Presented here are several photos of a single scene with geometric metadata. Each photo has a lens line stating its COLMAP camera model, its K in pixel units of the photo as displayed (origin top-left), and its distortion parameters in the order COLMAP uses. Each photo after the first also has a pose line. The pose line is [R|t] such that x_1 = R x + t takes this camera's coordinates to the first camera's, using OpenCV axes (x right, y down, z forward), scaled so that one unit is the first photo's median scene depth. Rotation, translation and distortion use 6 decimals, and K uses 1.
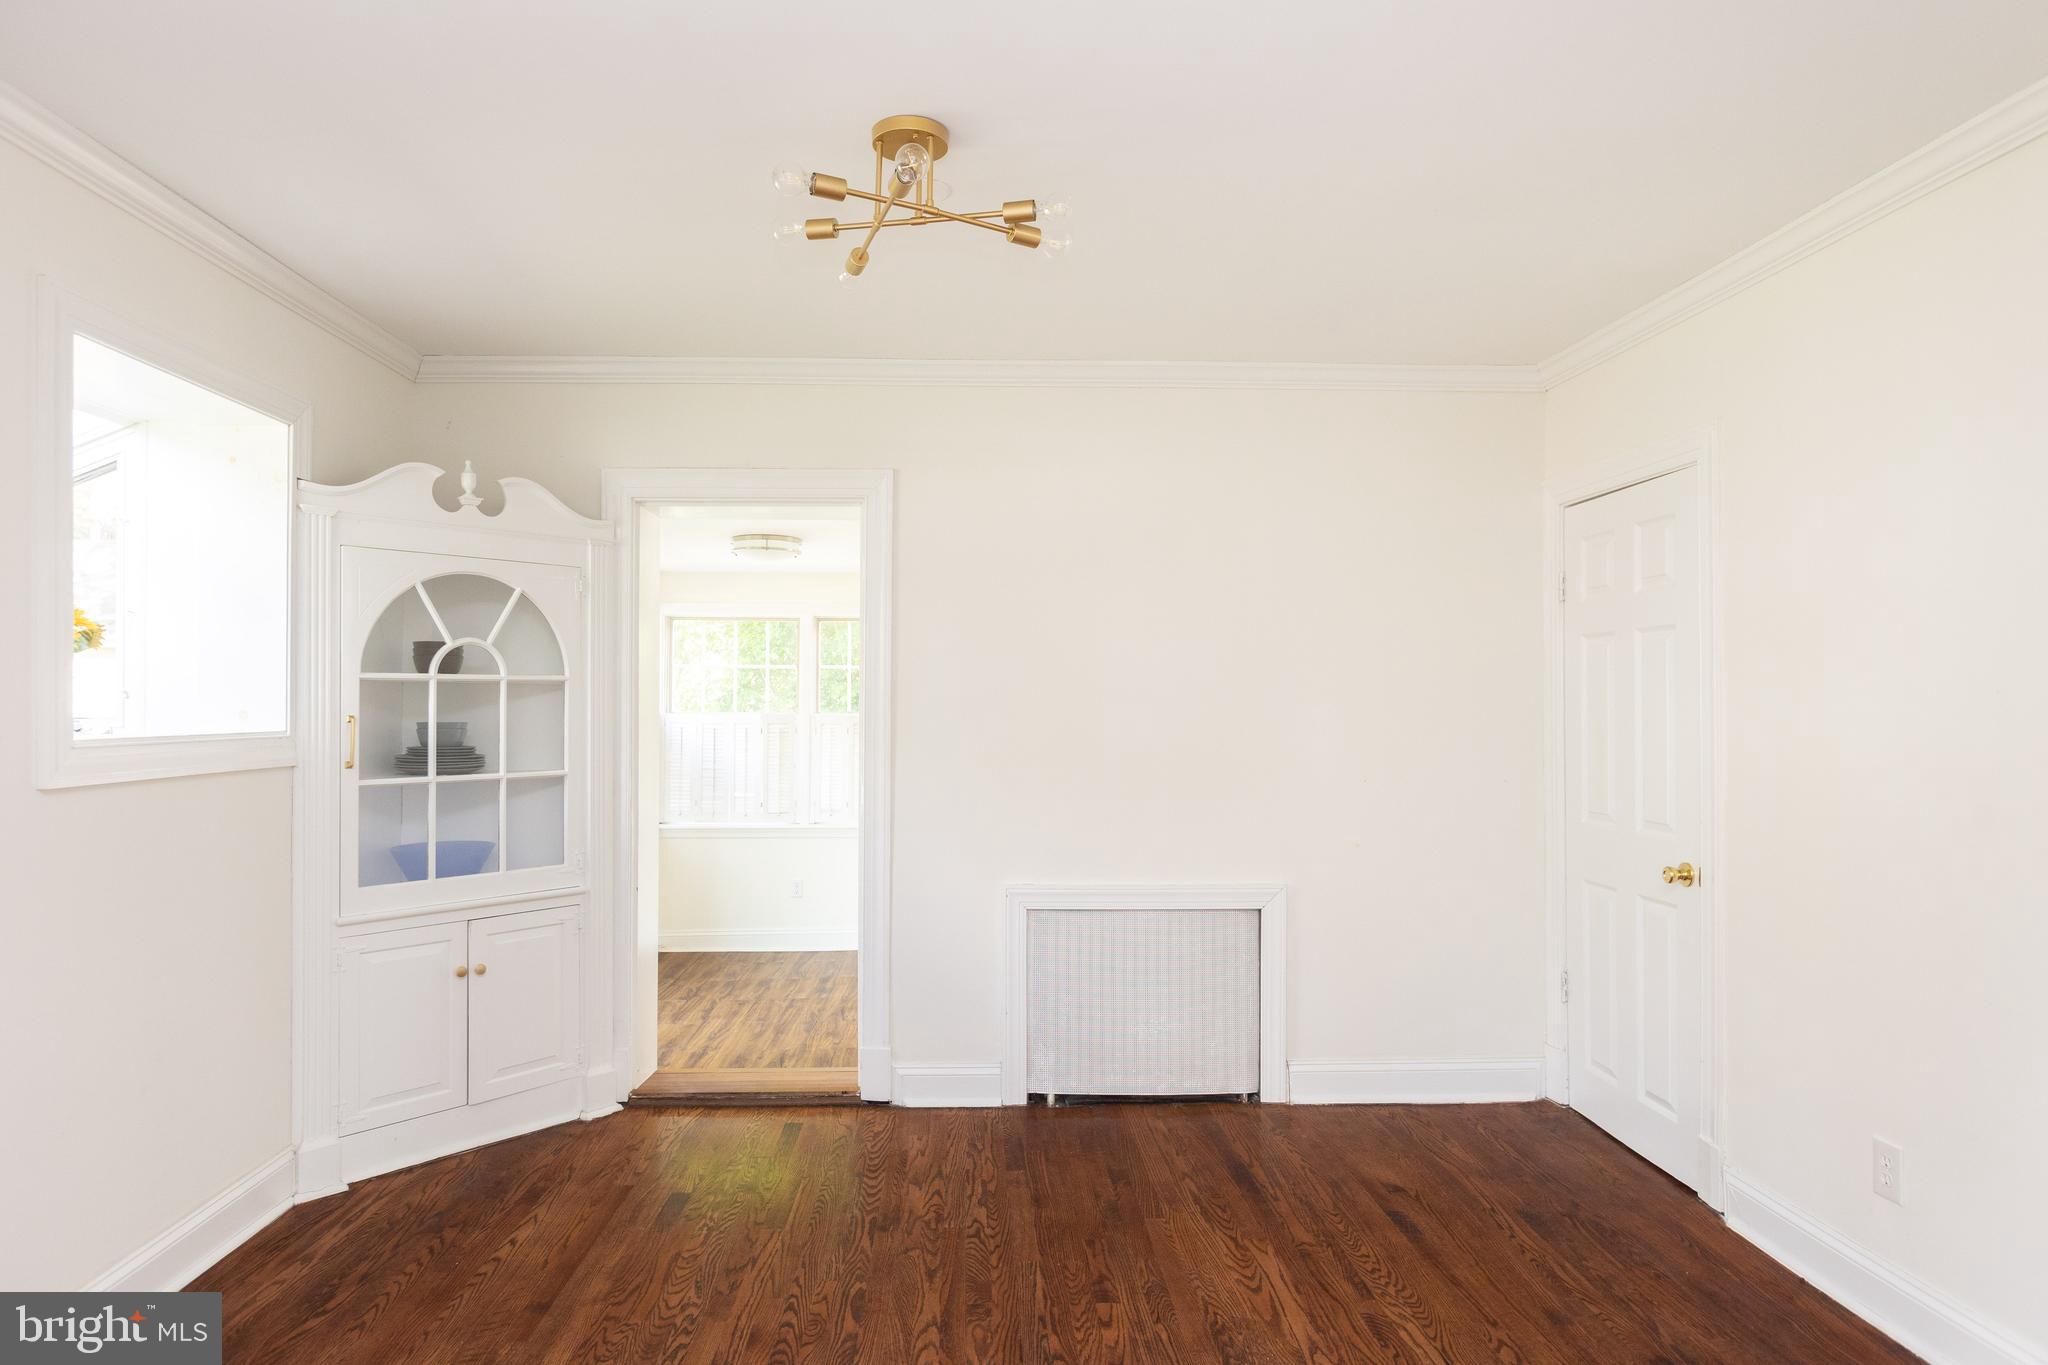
lens RADIAL K [[1109.4, 0, 1030.7], [0, 1109.4, 687.8], [0, 0, 1]] dist [0.003597, 0.000365]
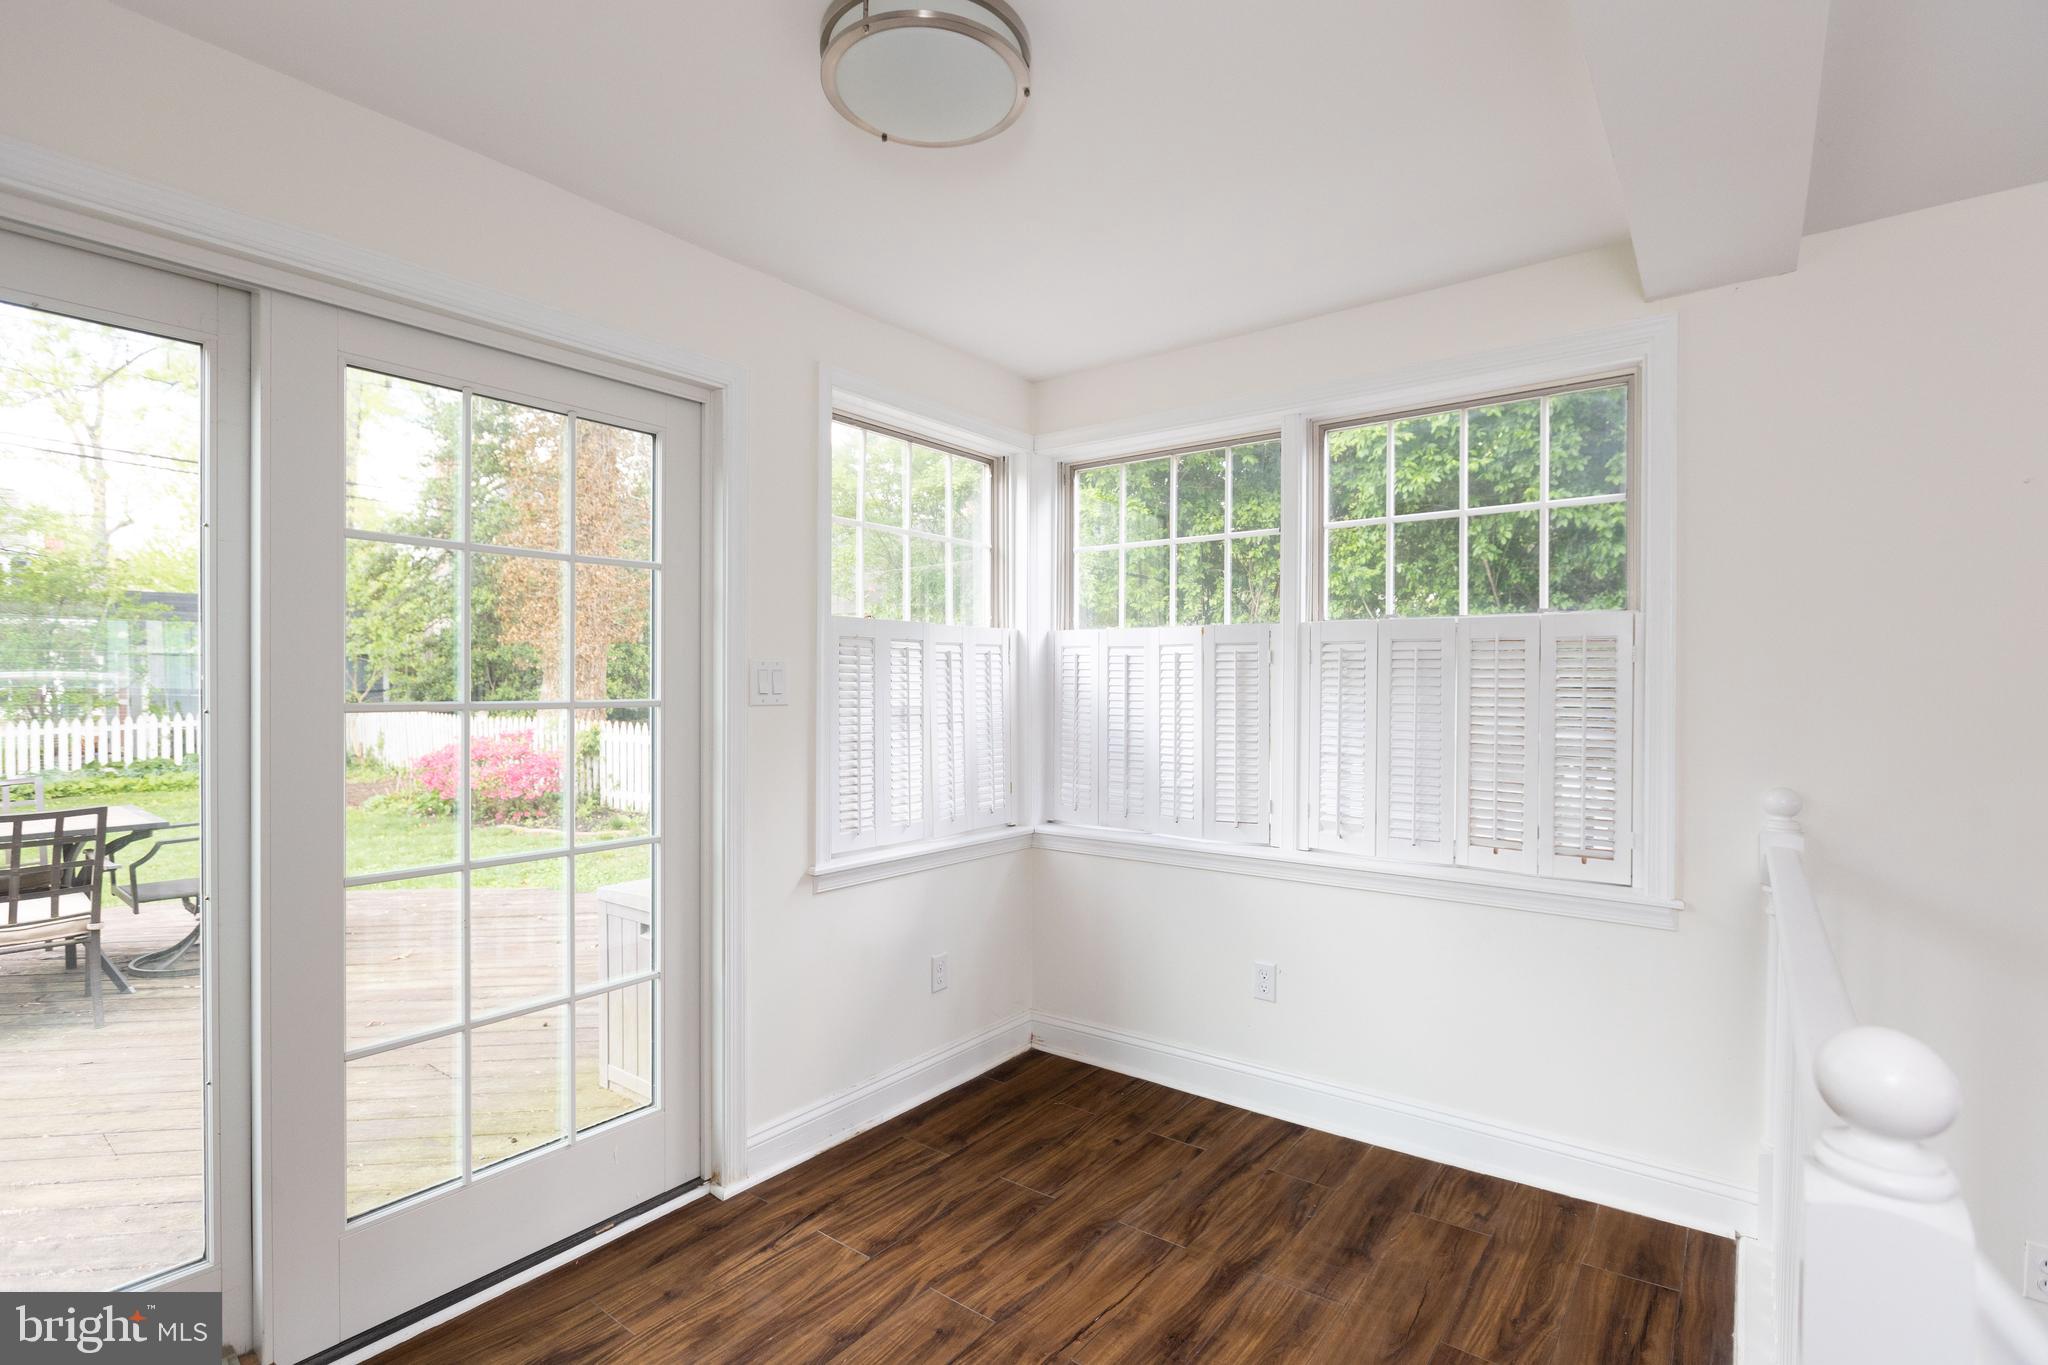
lens RADIAL K [[962.8, 0, 1033.7], [0, 962.8, 694.2], [0, 0, 1]] dist [-0.000617, -0.000646]
pose [[0.770056, -0.000354, -0.637976, -0.025228], [0.007608, 0.999934, 0.008628, 0.059240], [0.637931, -0.011497, 0.770008, 0.711129]]
